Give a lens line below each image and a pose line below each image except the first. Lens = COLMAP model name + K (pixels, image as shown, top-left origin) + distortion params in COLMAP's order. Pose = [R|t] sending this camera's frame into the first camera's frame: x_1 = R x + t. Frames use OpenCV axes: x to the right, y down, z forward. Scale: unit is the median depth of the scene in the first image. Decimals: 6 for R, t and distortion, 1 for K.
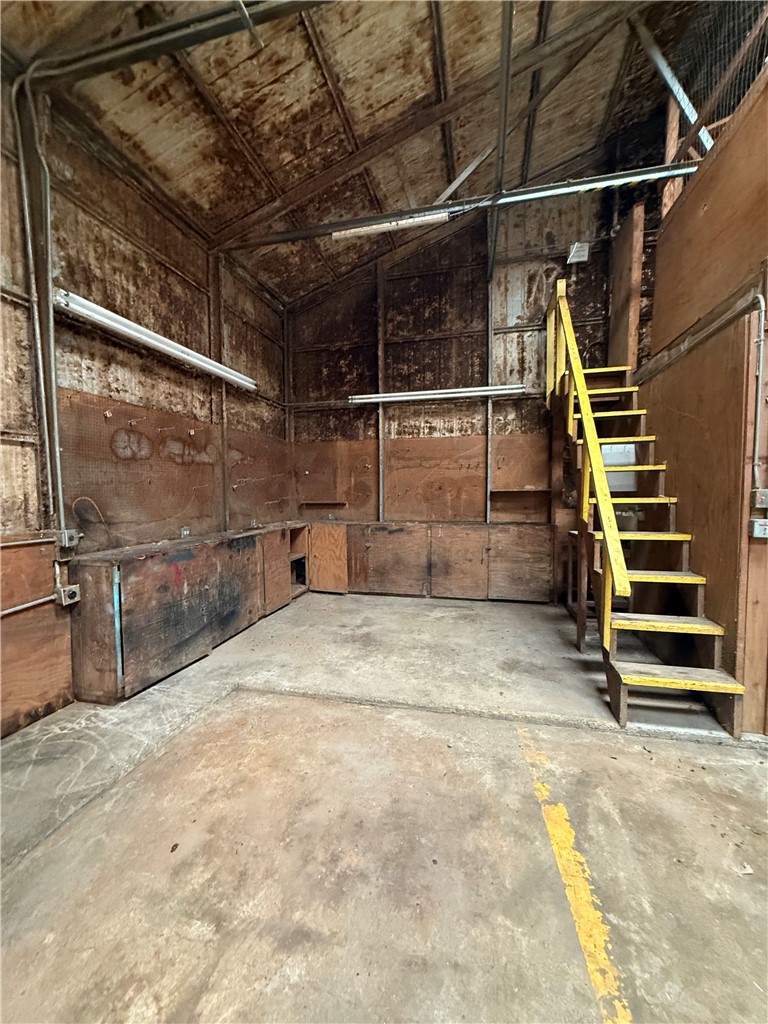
lens RADIAL K [[411.4, 0, 386.2], [0, 411.4, 510.6], [0, 0, 1]] dist [-0.000654, 0.000042]
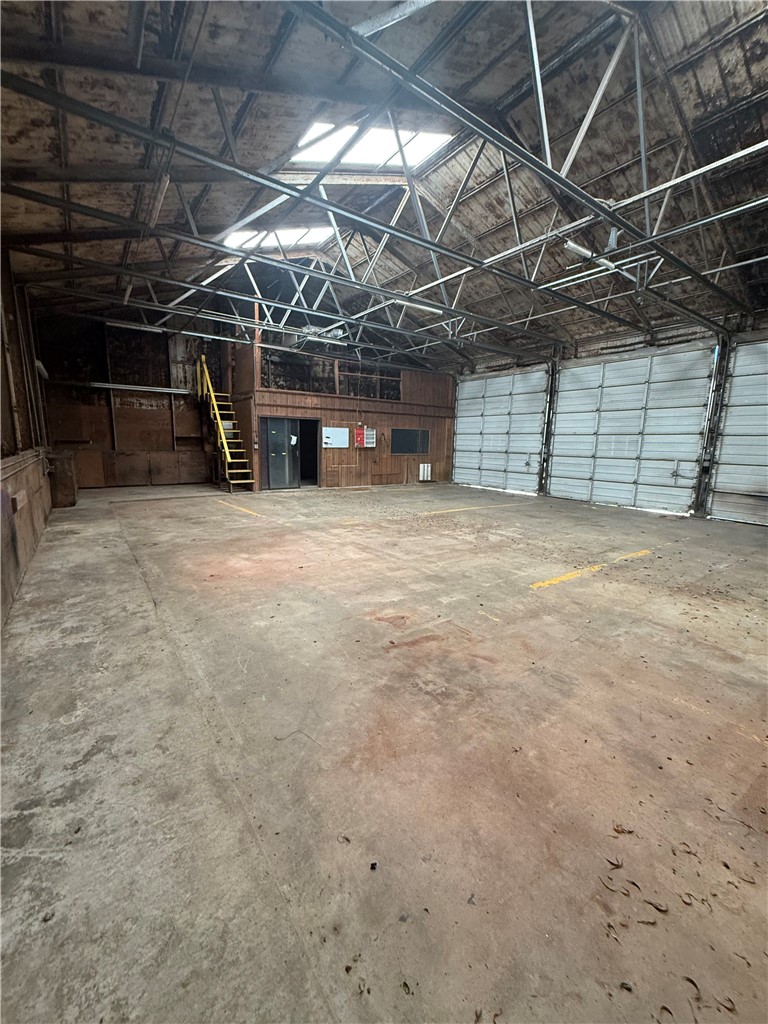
lens RADIAL K [[411.4, 0, 385.9], [0, 411.4, 511.6], [0, 0, 1]] dist [-0.000654, 0.000042]
pose [[0.655225, -0.107448, 0.747753, -0.721754], [0.008084, 0.990774, 0.135286, 0.065269], [-0.755390, -0.082598, 0.650048, -1.366815]]
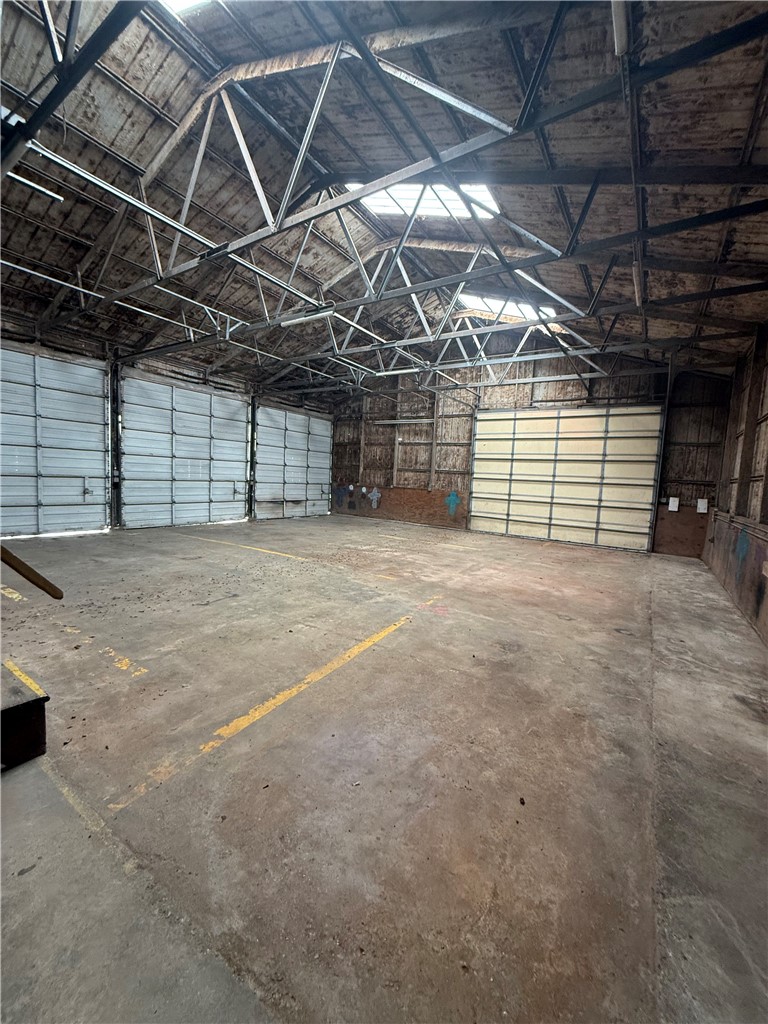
lens RADIAL K [[411.4, 0, 382.7], [0, 411.4, 510.3], [0, 0, 1]] dist [-0.000654, 0.000042]
pose [[-0.937899, -0.070880, 0.339591, -0.149543], [-0.031258, 0.992189, 0.120761, -0.043046], [-0.345498, 0.102646, -0.932789, 0.671234]]
